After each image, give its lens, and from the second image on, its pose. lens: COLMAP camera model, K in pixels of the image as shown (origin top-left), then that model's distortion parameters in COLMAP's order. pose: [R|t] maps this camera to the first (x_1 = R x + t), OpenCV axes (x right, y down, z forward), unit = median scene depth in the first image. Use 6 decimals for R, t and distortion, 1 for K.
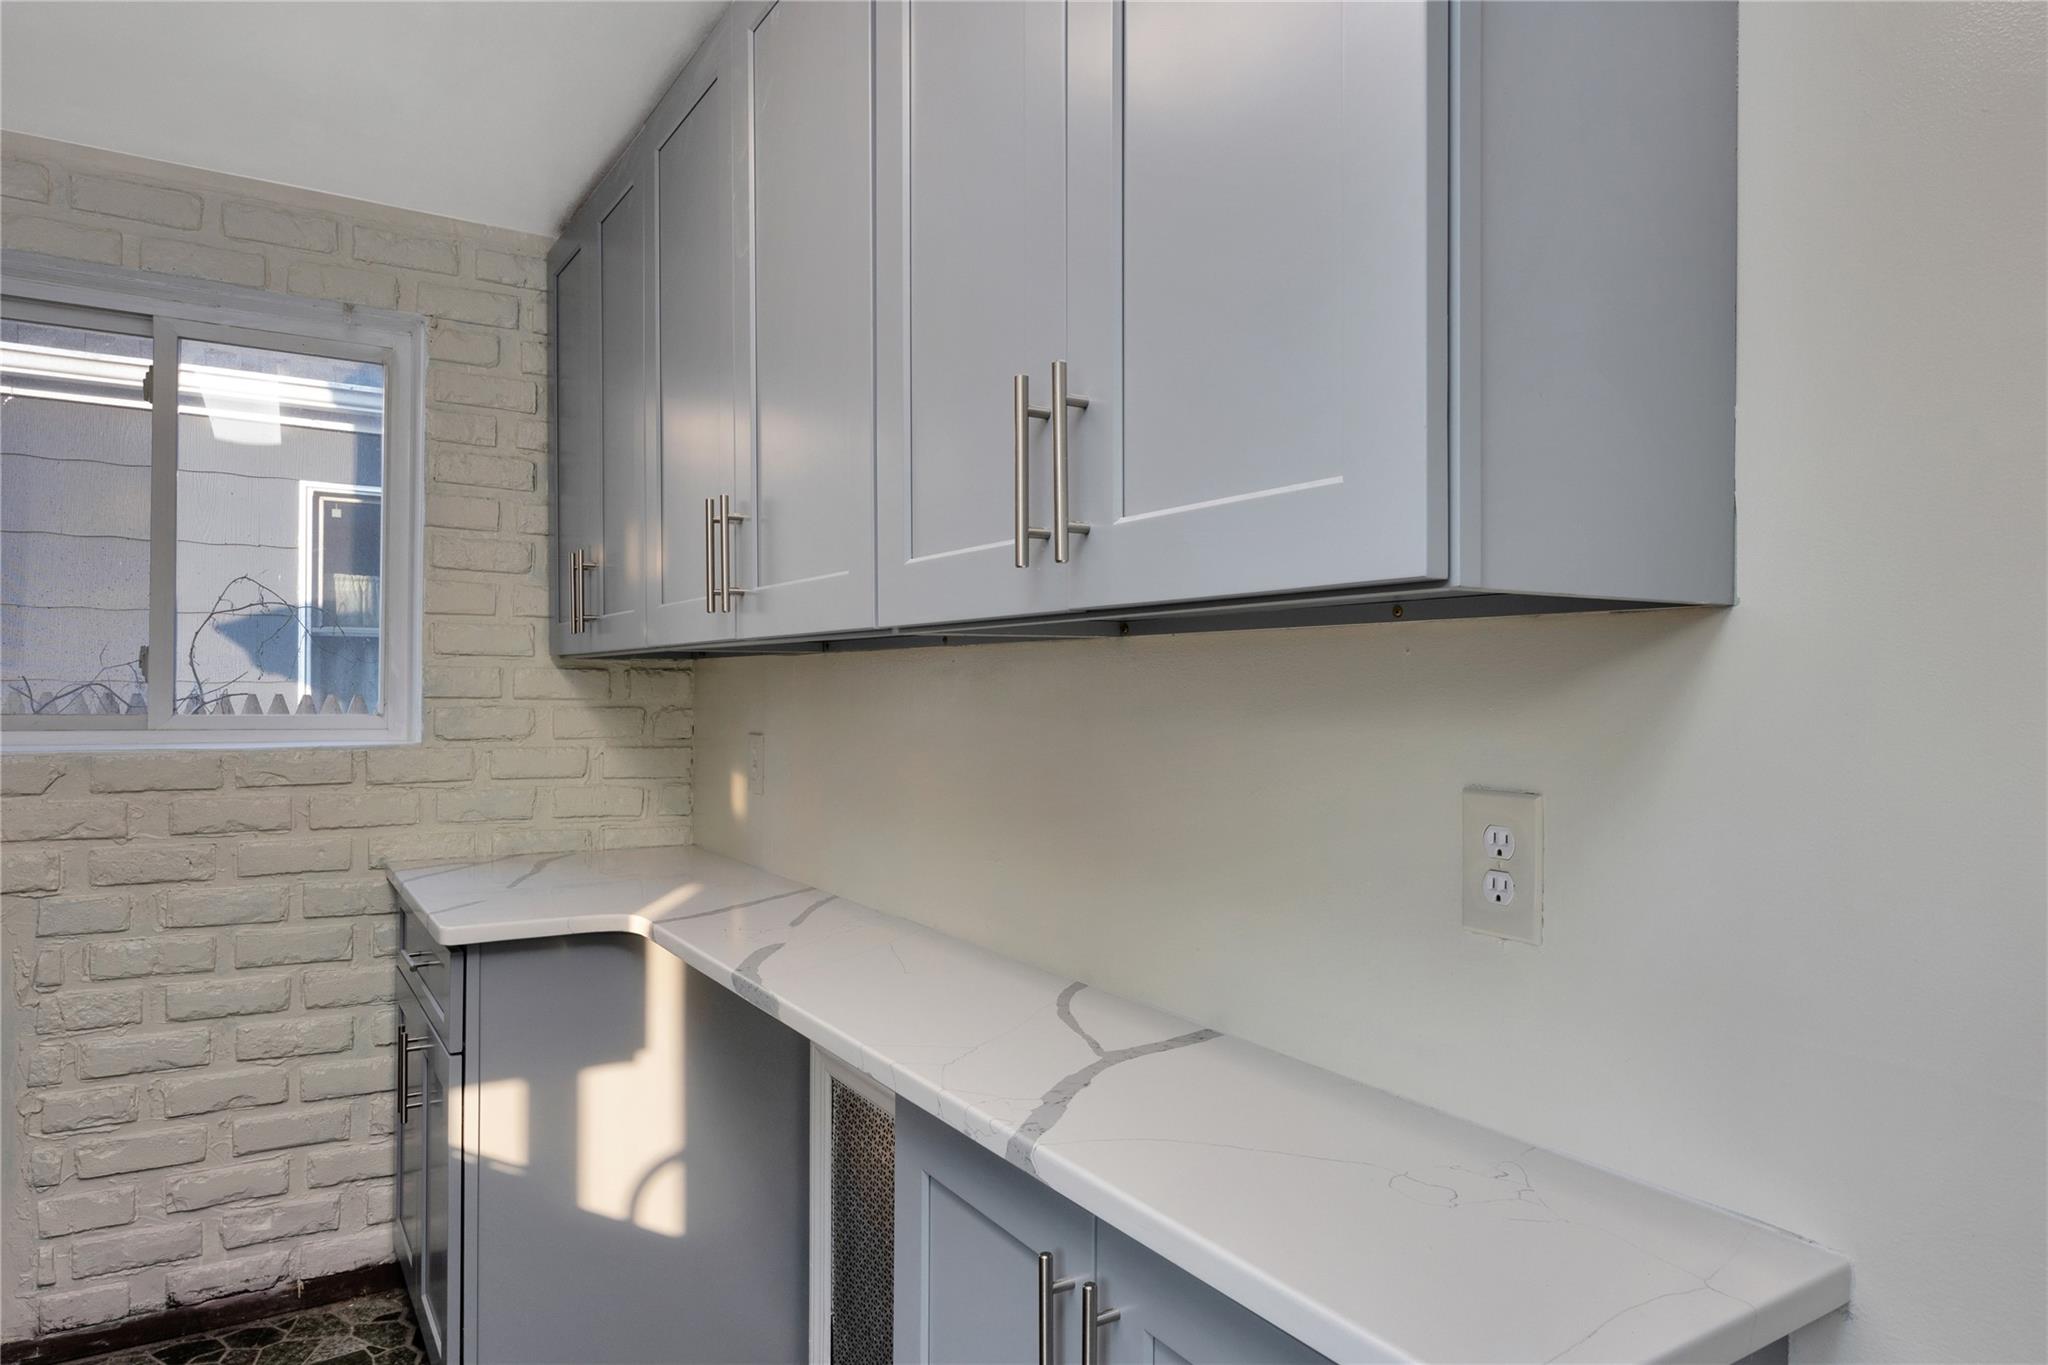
lens RADIAL K [[1272.5, 0, 1022.3], [0, 1272.5, 684.5], [0, 0, 1]] dist [-0.005540, -0.000787]
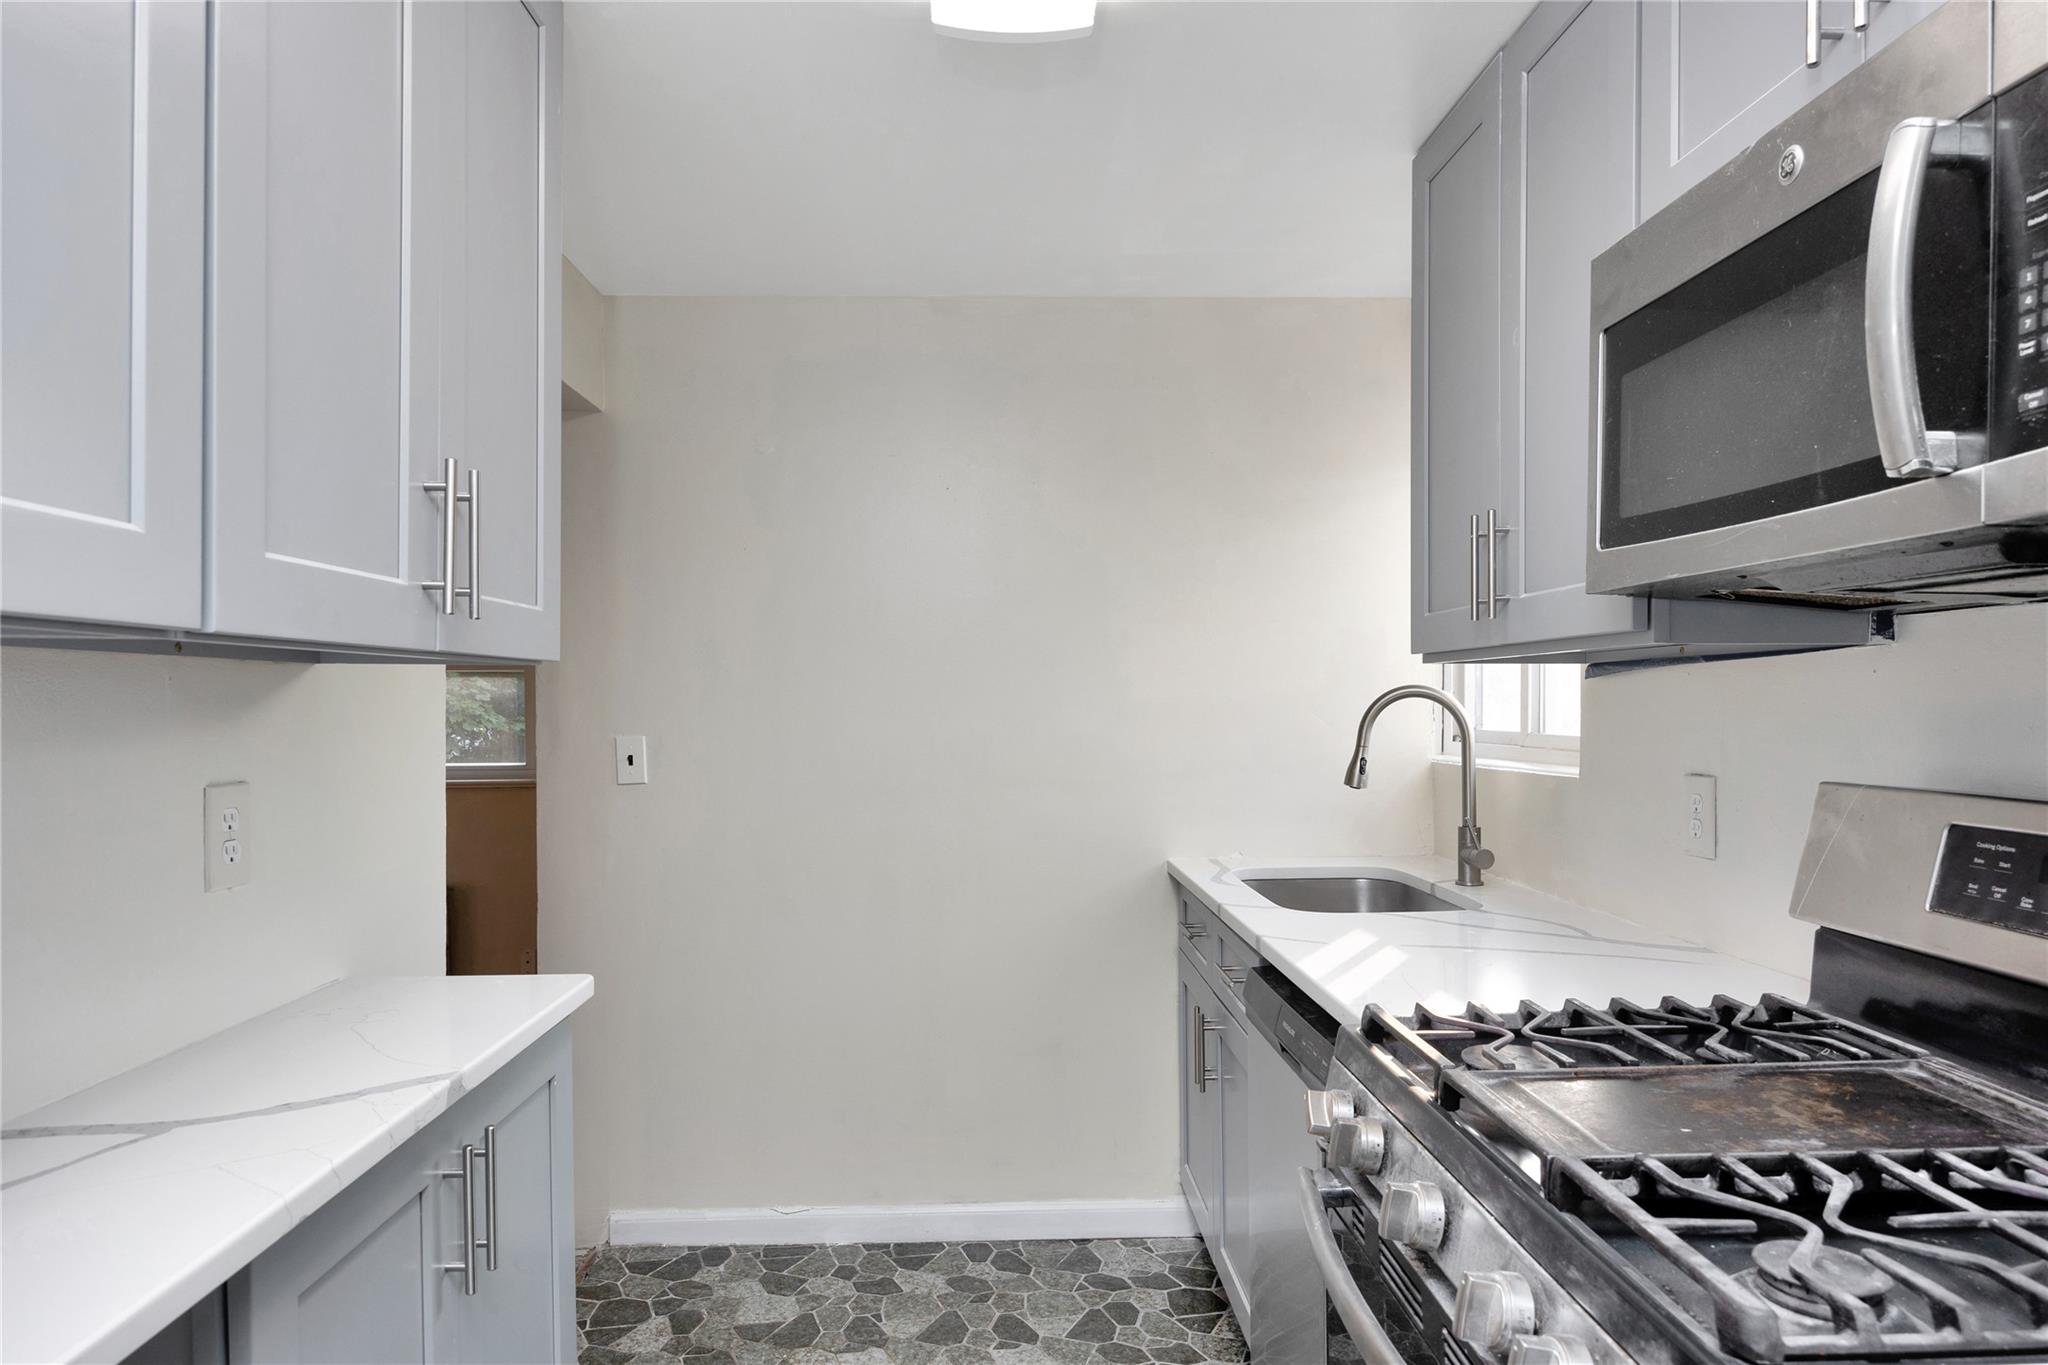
lens RADIAL K [[1235.5, 0, 1025.9], [0, 1235.5, 686.3], [0, 0, 1]] dist [0.000125, 0.000035]
pose [[-0.864116, -0.002435, 0.503287, -1.041385], [-0.002685, 0.999996, 0.000228, -0.026105], [-0.503286, -0.001154, -0.864119, 1.681129]]
